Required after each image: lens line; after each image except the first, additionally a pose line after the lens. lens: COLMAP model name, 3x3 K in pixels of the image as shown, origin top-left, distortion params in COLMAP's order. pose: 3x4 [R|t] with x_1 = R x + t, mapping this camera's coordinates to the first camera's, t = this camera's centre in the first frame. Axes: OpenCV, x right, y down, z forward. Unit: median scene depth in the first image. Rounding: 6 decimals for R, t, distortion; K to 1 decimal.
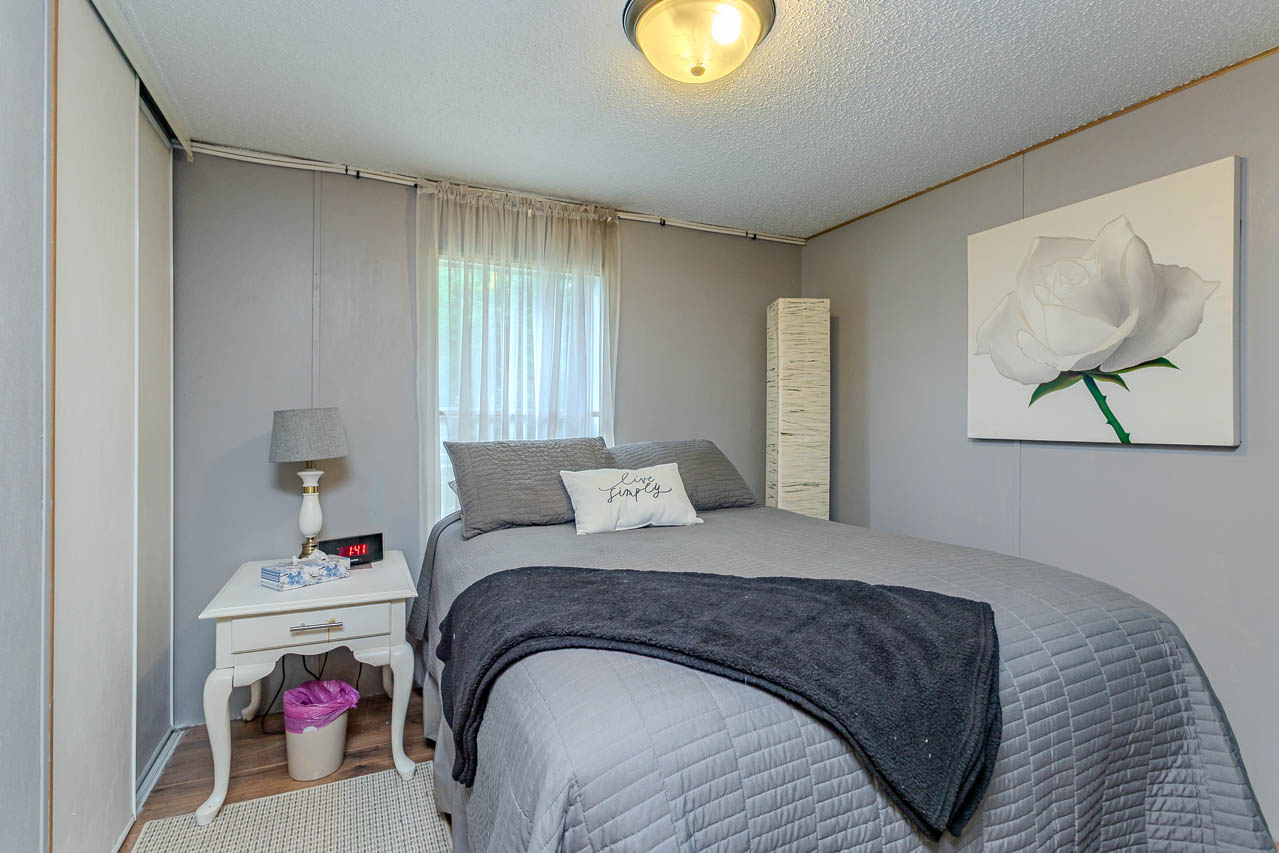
lens RADIAL K [[605.3, 0, 641.6], [0, 605.3, 427.8], [0, 0, 1]] dist [-0.001469, 0.001503]
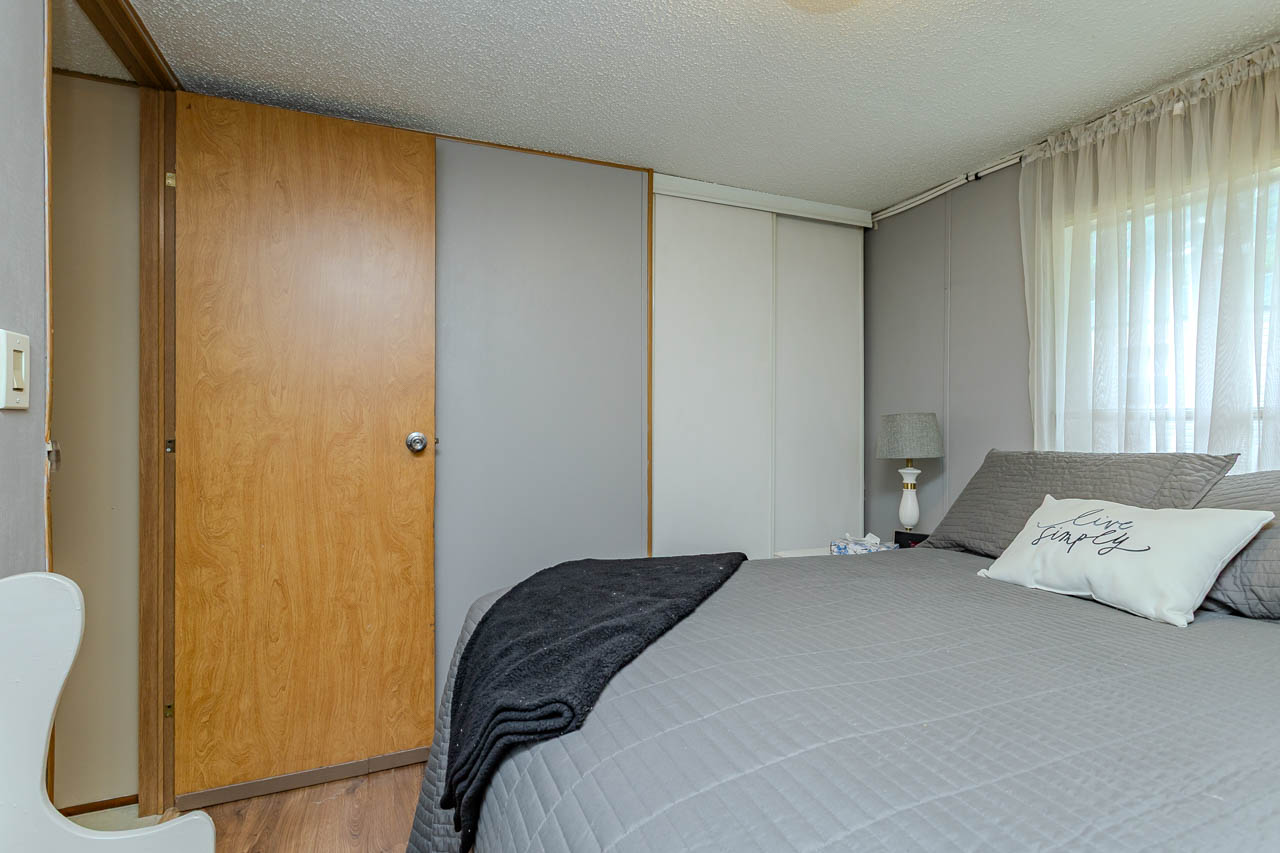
lens RADIAL K [[605.7, 0, 641.2], [0, 605.7, 425.8], [0, 0, 1]] dist [-0.001469, 0.001503]
pose [[-0.033869, 0.001563, -0.999425, 0.600324], [-0.002445, 0.999996, 0.001647, -0.011385], [0.999423, 0.002499, -0.033865, 0.530793]]
